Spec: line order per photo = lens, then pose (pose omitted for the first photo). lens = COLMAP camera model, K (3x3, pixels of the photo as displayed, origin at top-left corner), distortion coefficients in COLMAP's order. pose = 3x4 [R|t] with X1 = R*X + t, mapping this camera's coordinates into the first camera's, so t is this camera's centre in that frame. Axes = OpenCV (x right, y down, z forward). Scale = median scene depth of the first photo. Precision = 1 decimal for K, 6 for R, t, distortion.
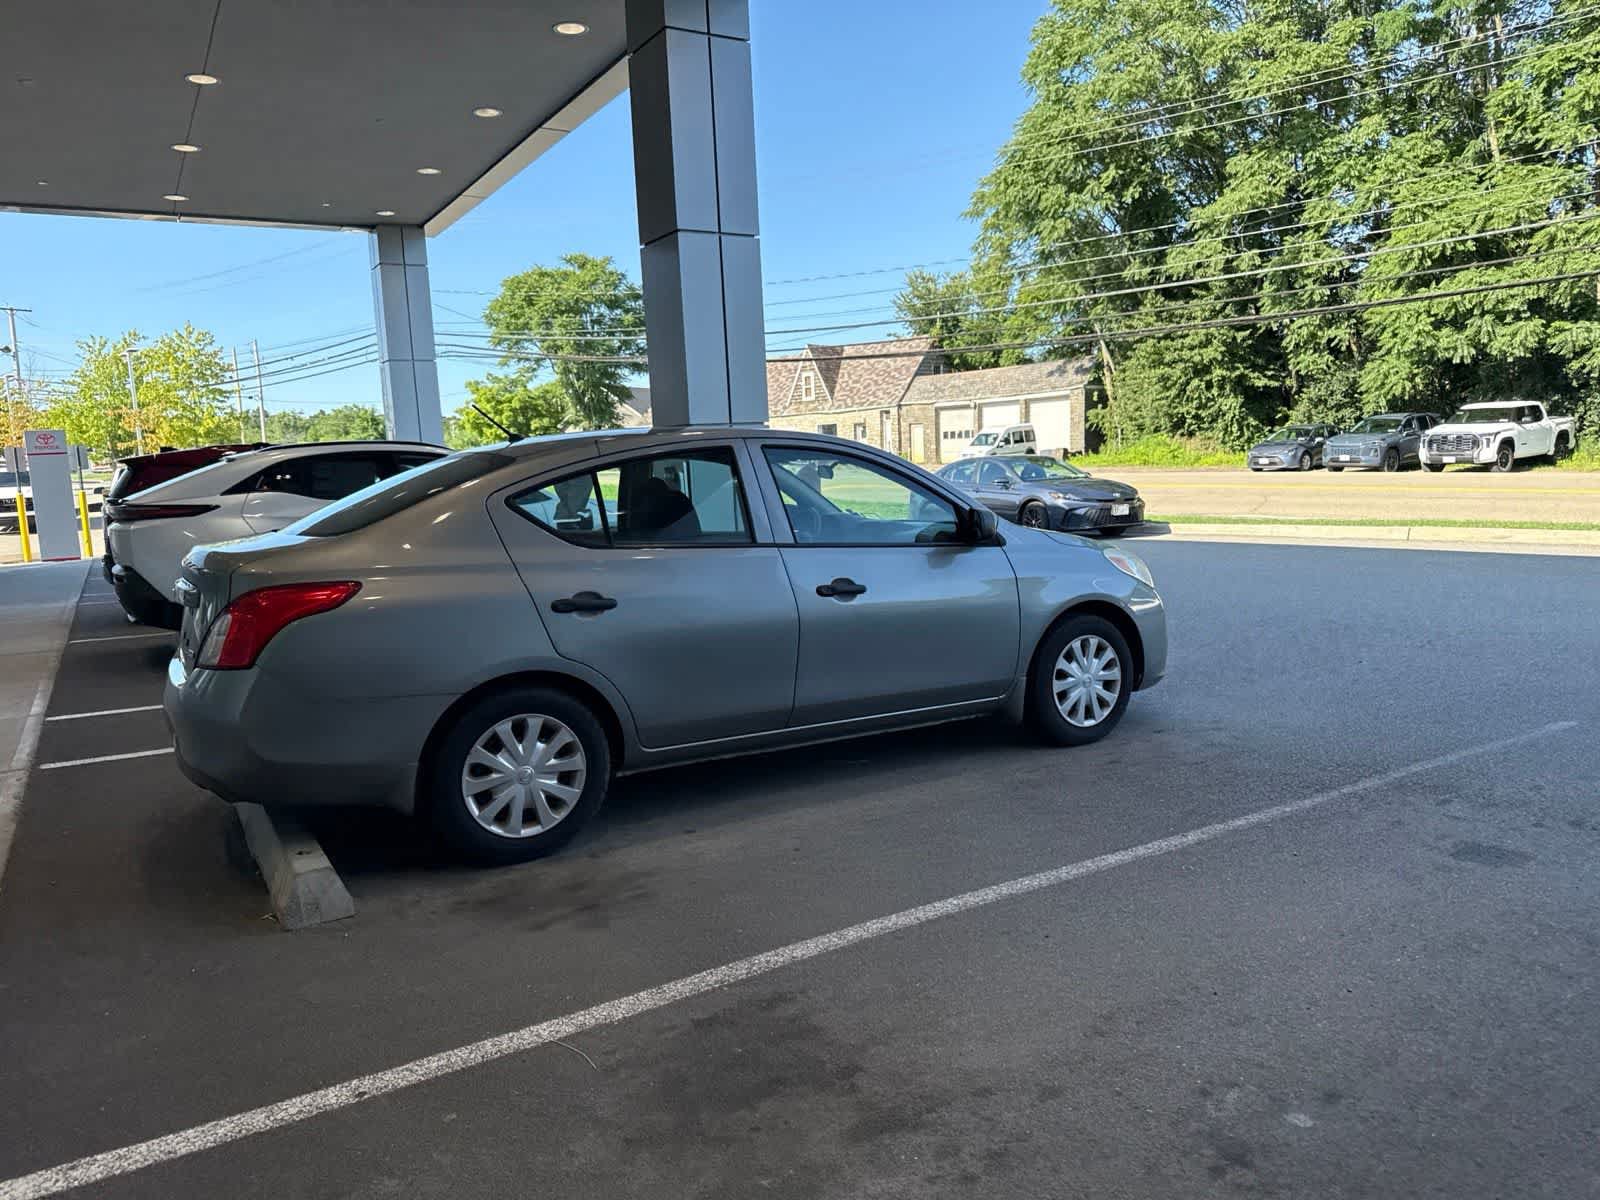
lens RADIAL K [[1125.0, 0, 809.8], [0, 1125.0, 605.6], [0, 0, 1]] dist [0.042927, -0.058380]
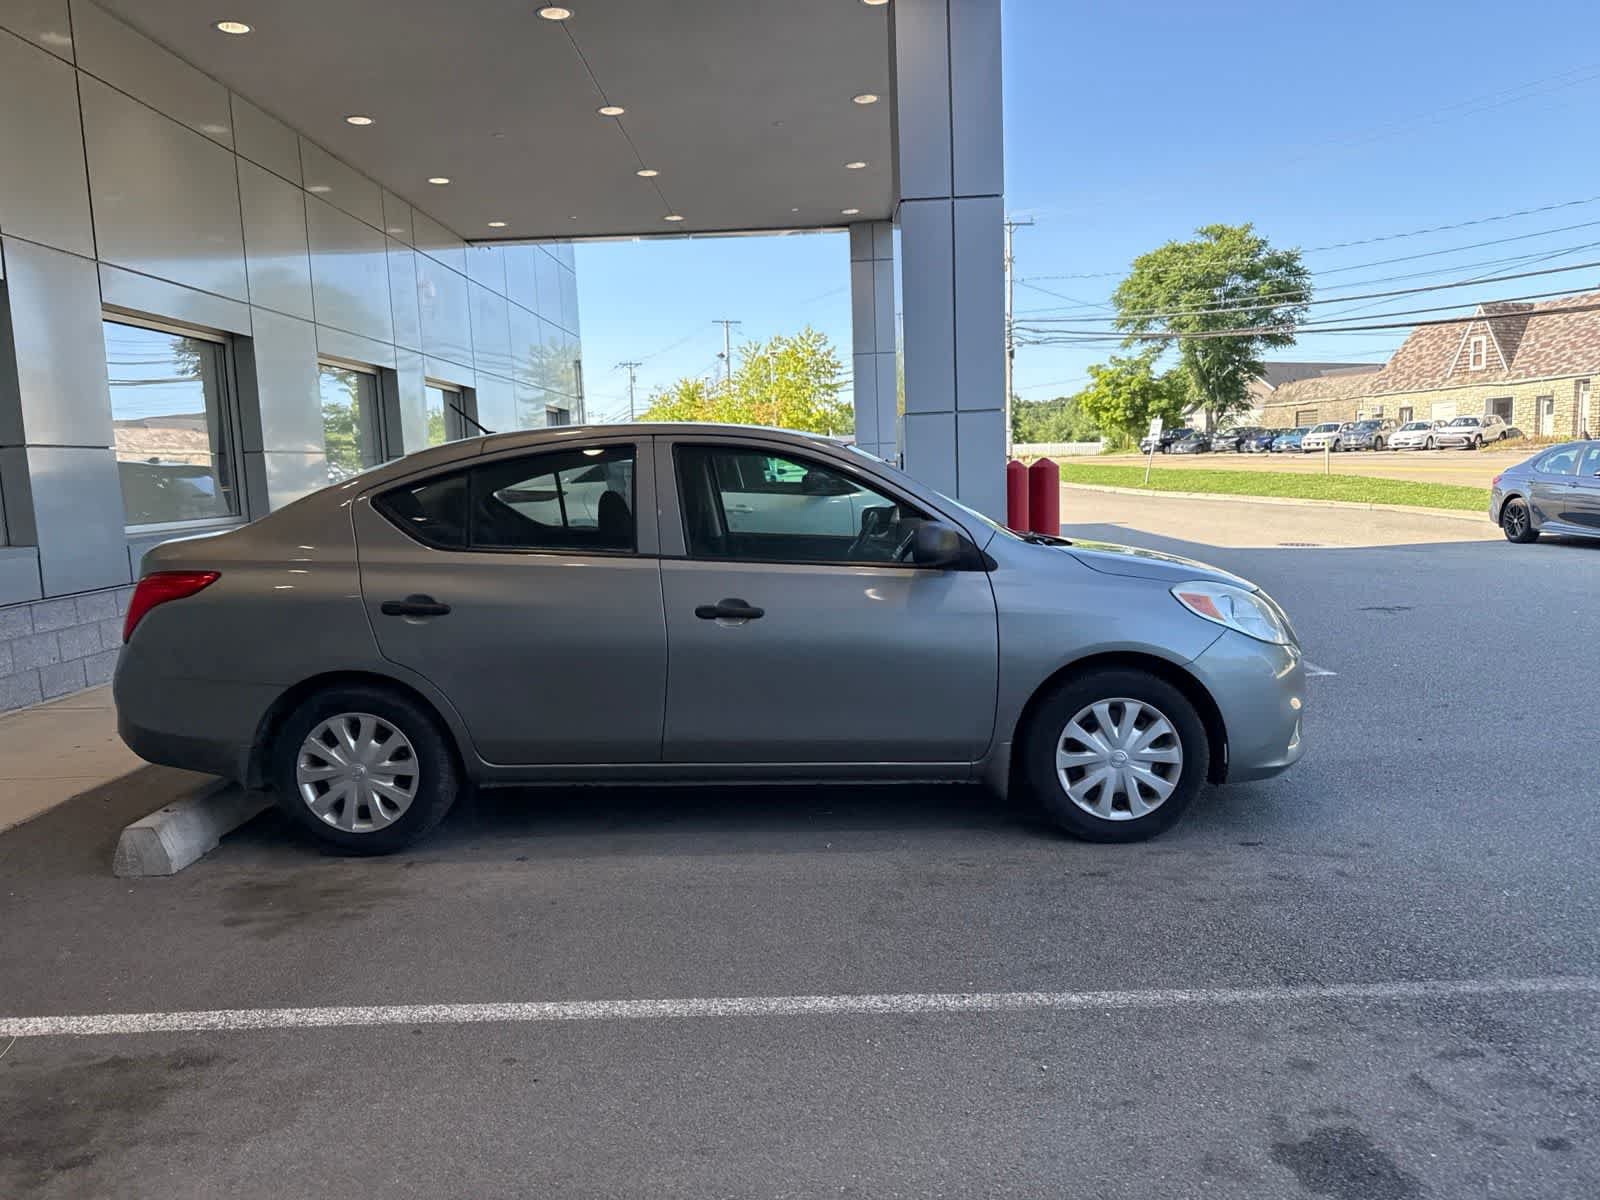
lens RADIAL K [[1125.0, 0, 807.4], [0, 1125.0, 610.8], [0, 0, 1]] dist [0.042927, -0.058380]
pose [[0.846663, 0.077226, -0.526496, 0.077528], [-0.066792, 0.997011, 0.038832, -0.007698], [0.527921, 0.002288, 0.849290, 0.044226]]
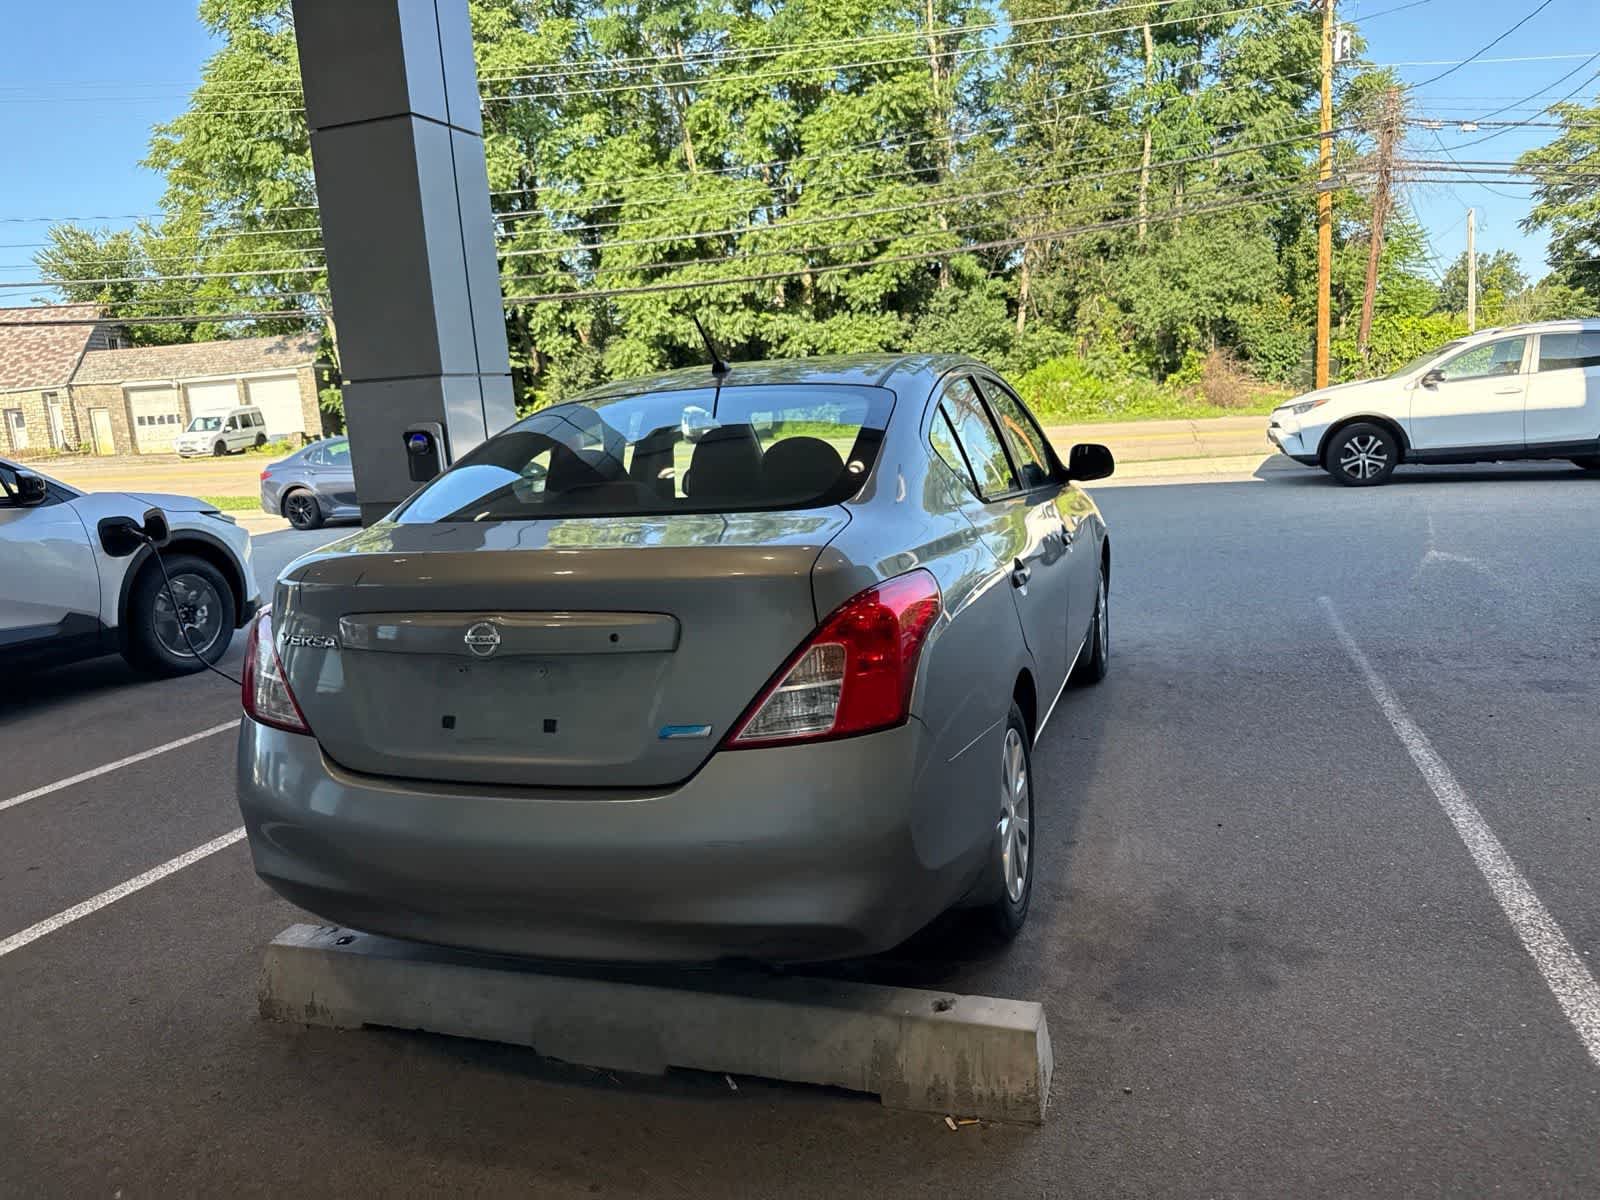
lens RADIAL K [[1125.0, 0, 794.3], [0, 1125.0, 594.2], [0, 0, 1]] dist [0.042927, -0.058380]
pose [[0.770728, -0.119957, 0.625770, -0.101753], [0.117923, 0.992006, 0.044924, -0.005116], [-0.626157, 0.039168, 0.778713, 0.064873]]
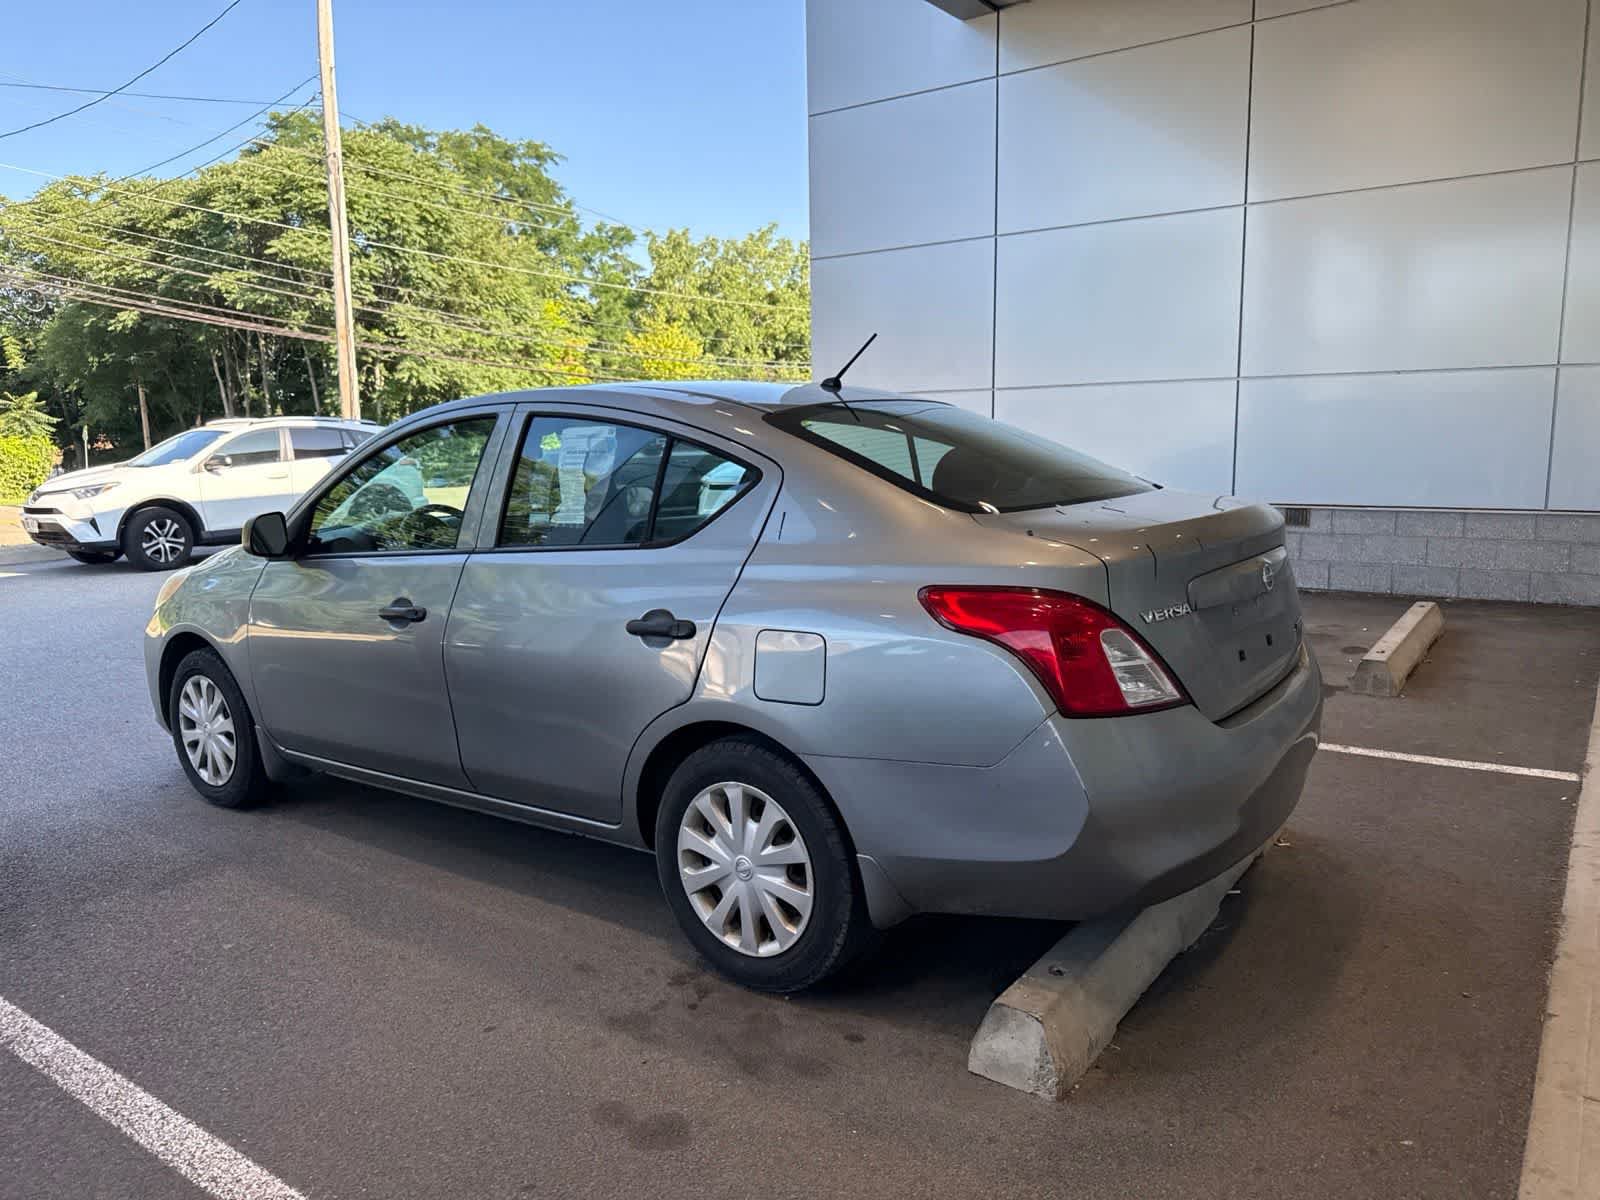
lens RADIAL K [[1125.0, 0, 791.9], [0, 1125.0, 606.8], [0, 0, 1]] dist [0.042927, -0.058380]
pose [[-0.373391, -0.095241, 0.922772, -0.140734], [0.160957, 0.972978, 0.165552, -0.019644], [-0.913604, 0.210342, -0.347971, 0.195514]]
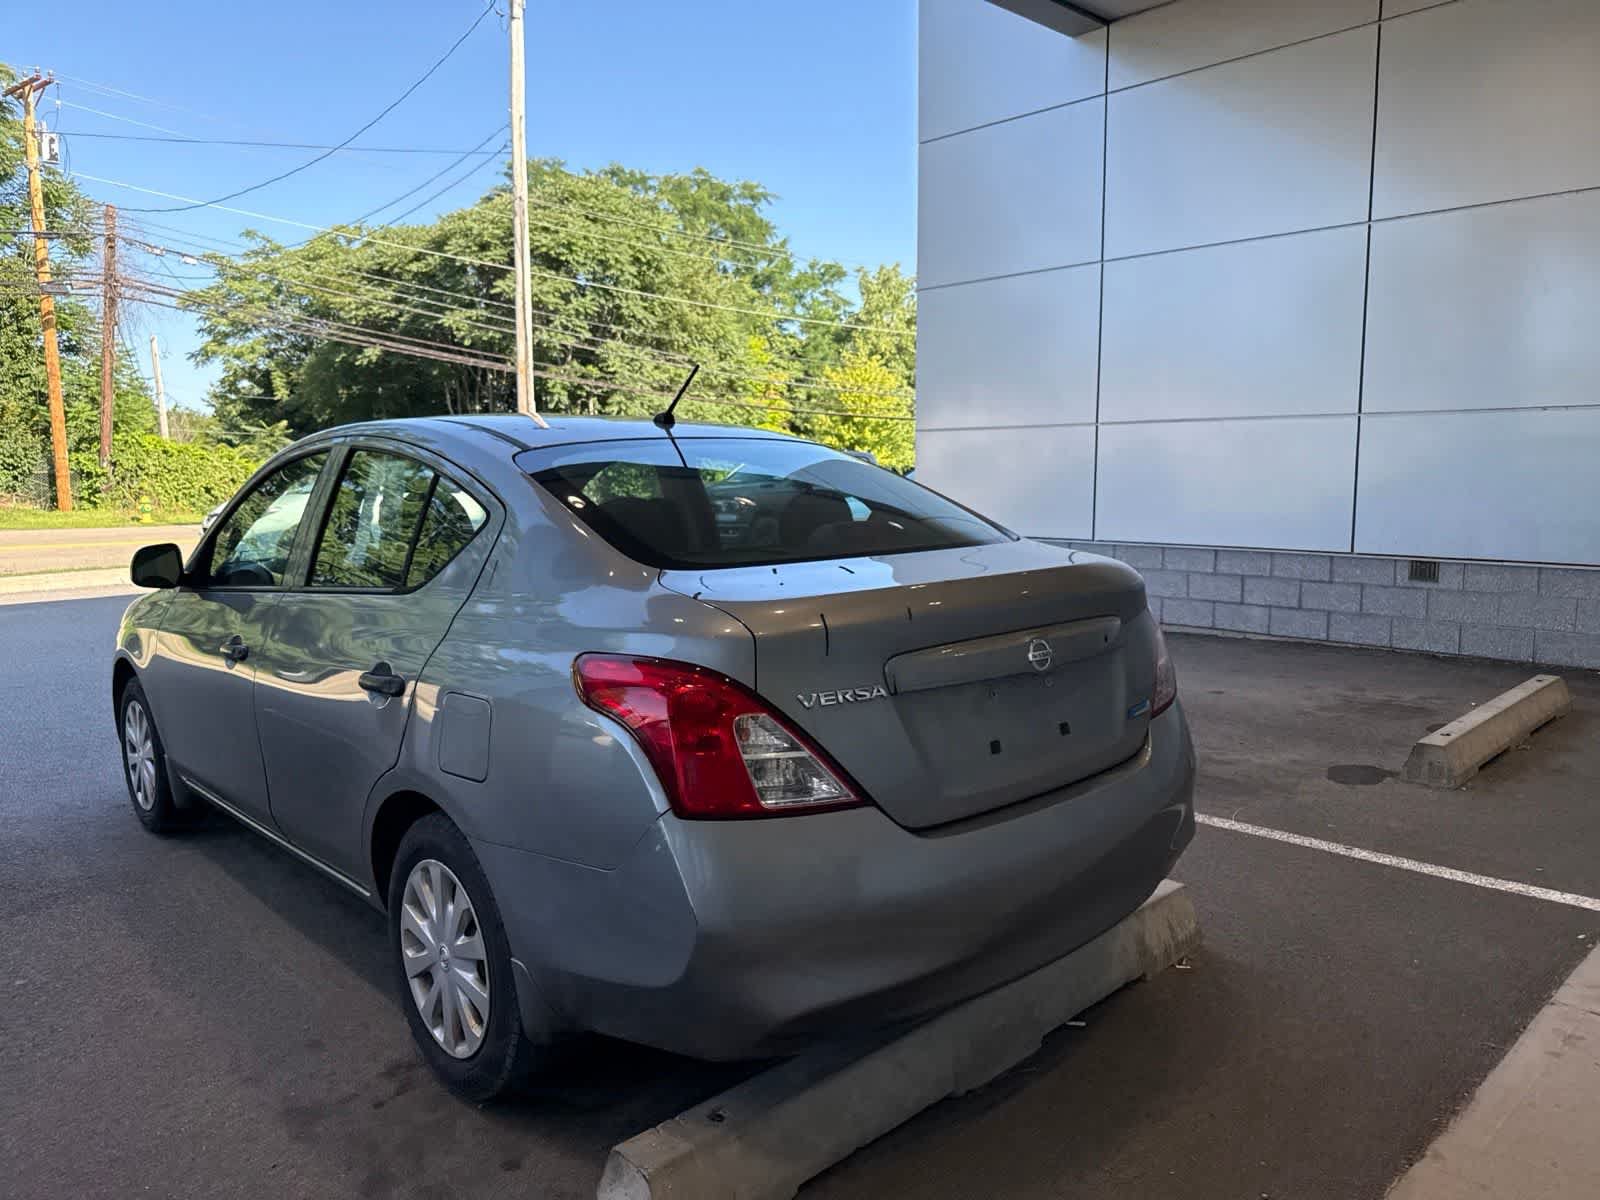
lens RADIAL K [[1125.0, 0, 812.0], [0, 1125.0, 610.0], [0, 0, 1]] dist [0.042927, -0.058380]
pose [[-0.209162, -0.081647, 0.974467, -0.140708], [0.148716, 0.982261, 0.114221, -0.014765], [-0.966506, 0.168810, -0.193309, 0.158867]]
